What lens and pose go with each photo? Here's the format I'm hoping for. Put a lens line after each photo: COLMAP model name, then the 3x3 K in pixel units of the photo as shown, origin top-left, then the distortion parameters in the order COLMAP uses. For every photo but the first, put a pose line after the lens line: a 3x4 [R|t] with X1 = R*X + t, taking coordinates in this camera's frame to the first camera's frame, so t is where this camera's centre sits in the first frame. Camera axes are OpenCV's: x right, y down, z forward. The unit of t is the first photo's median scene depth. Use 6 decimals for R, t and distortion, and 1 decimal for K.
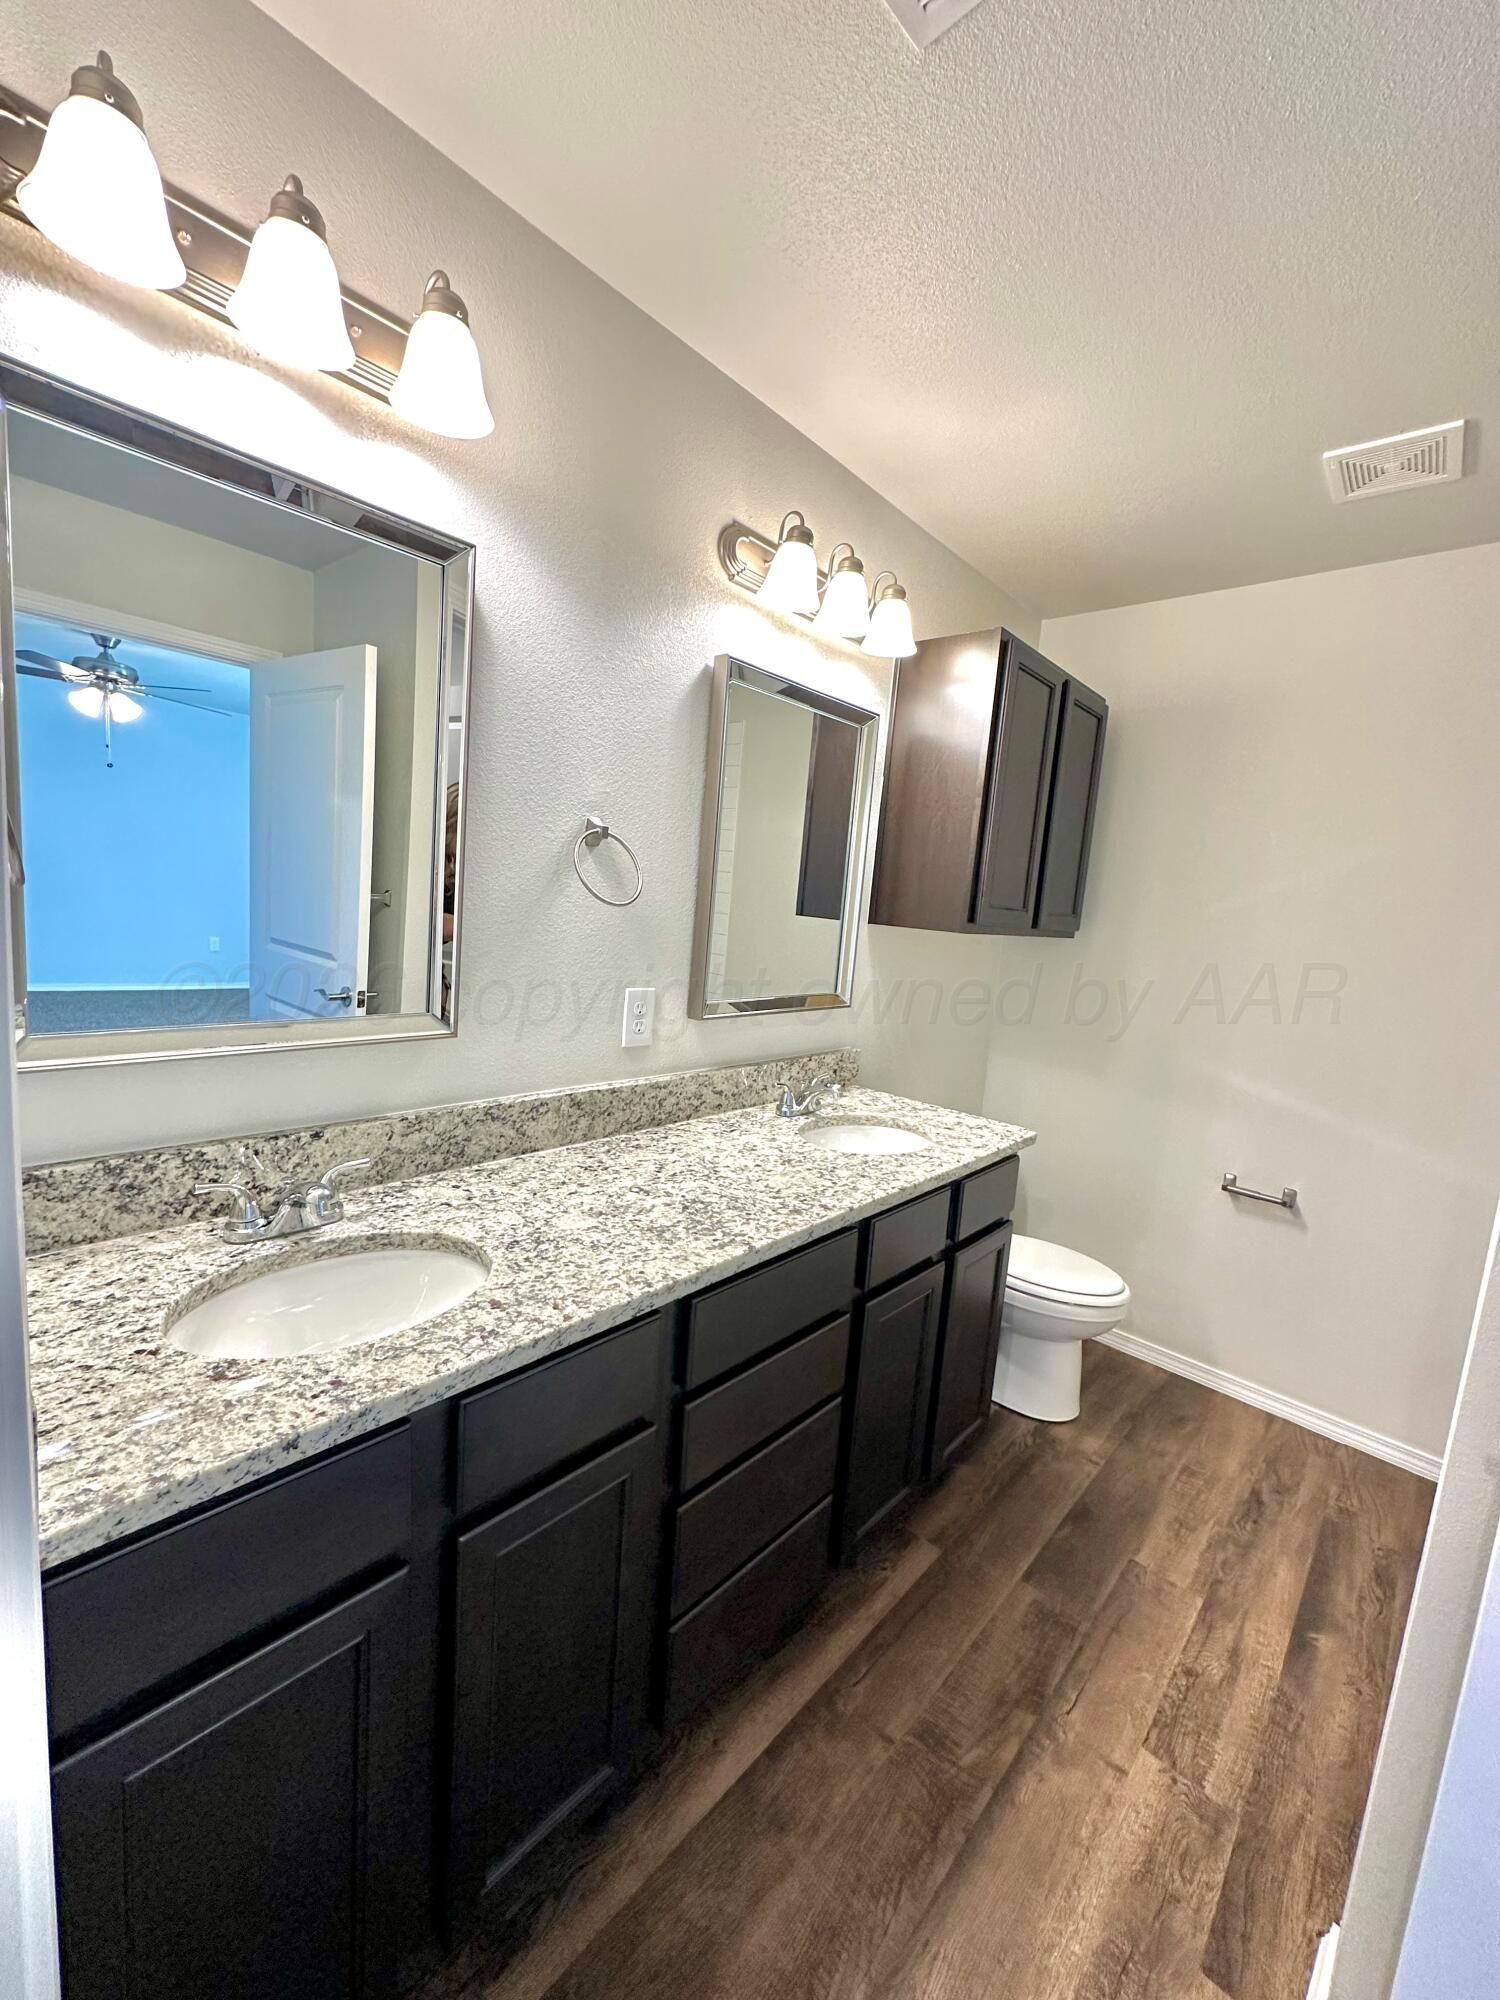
lens RADIAL K [[811.9, 0, 756.4], [0, 811.9, 1004.9], [0, 0, 1]] dist [0.011676, 0.000174]
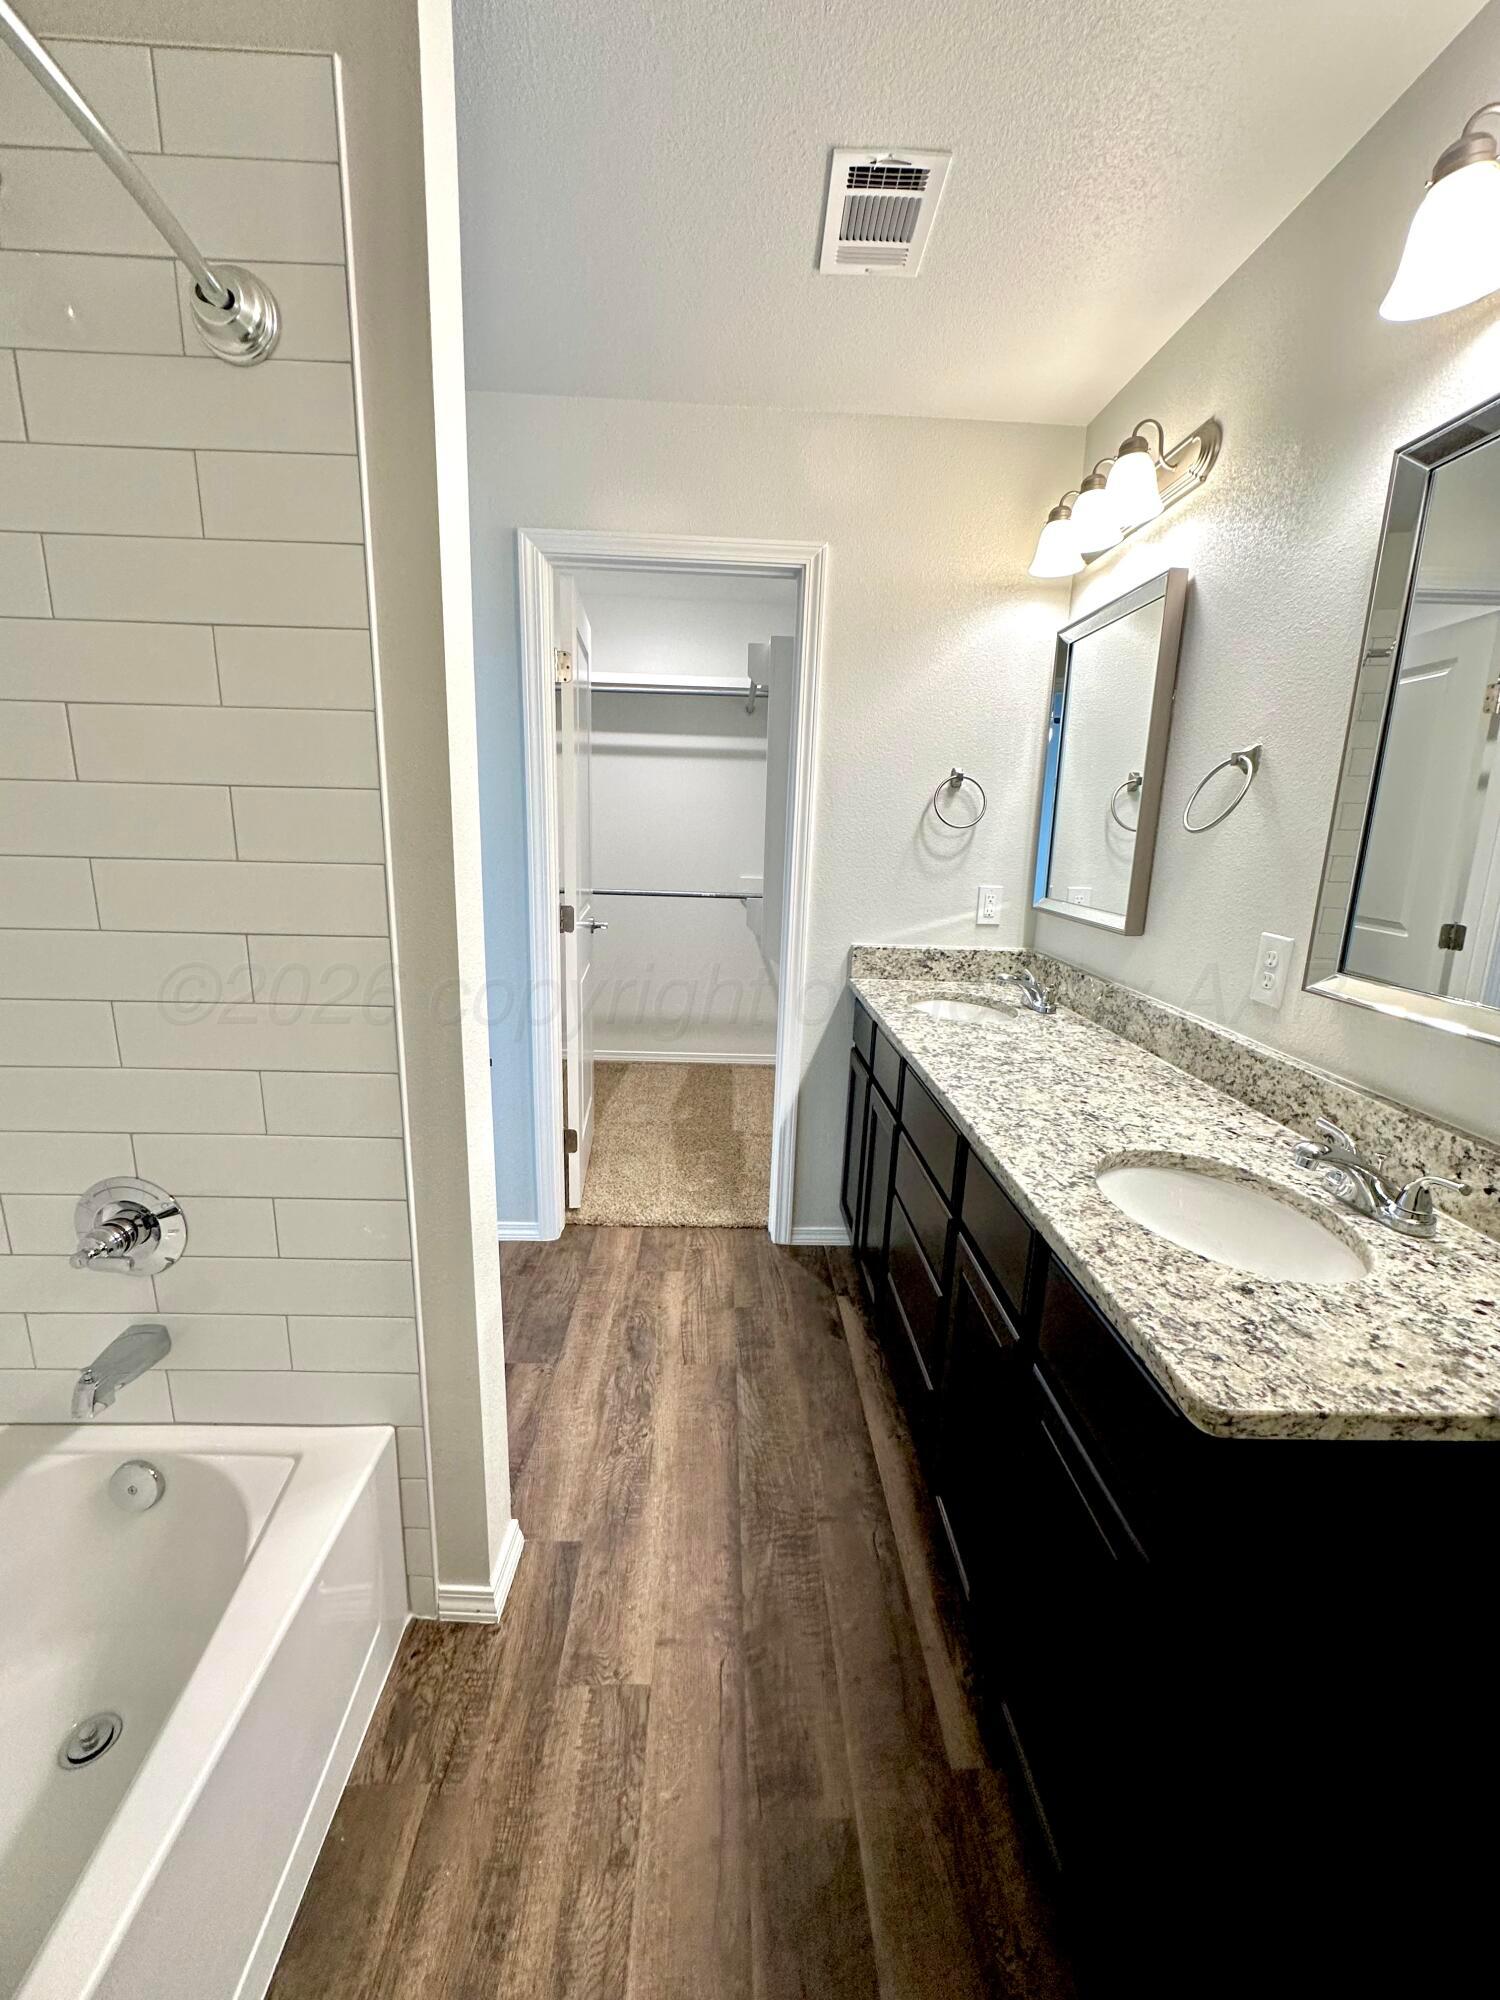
lens RADIAL K [[811.9, 0, 743.0], [0, 811.9, 997.4], [0, 0, 1]] dist [0.011676, 0.000174]
pose [[-0.720867, 0.041524, -0.691828, 0.885336], [-0.187705, 0.949201, 0.252556, -0.072966], [0.667171, 0.311919, -0.676454, 1.287104]]
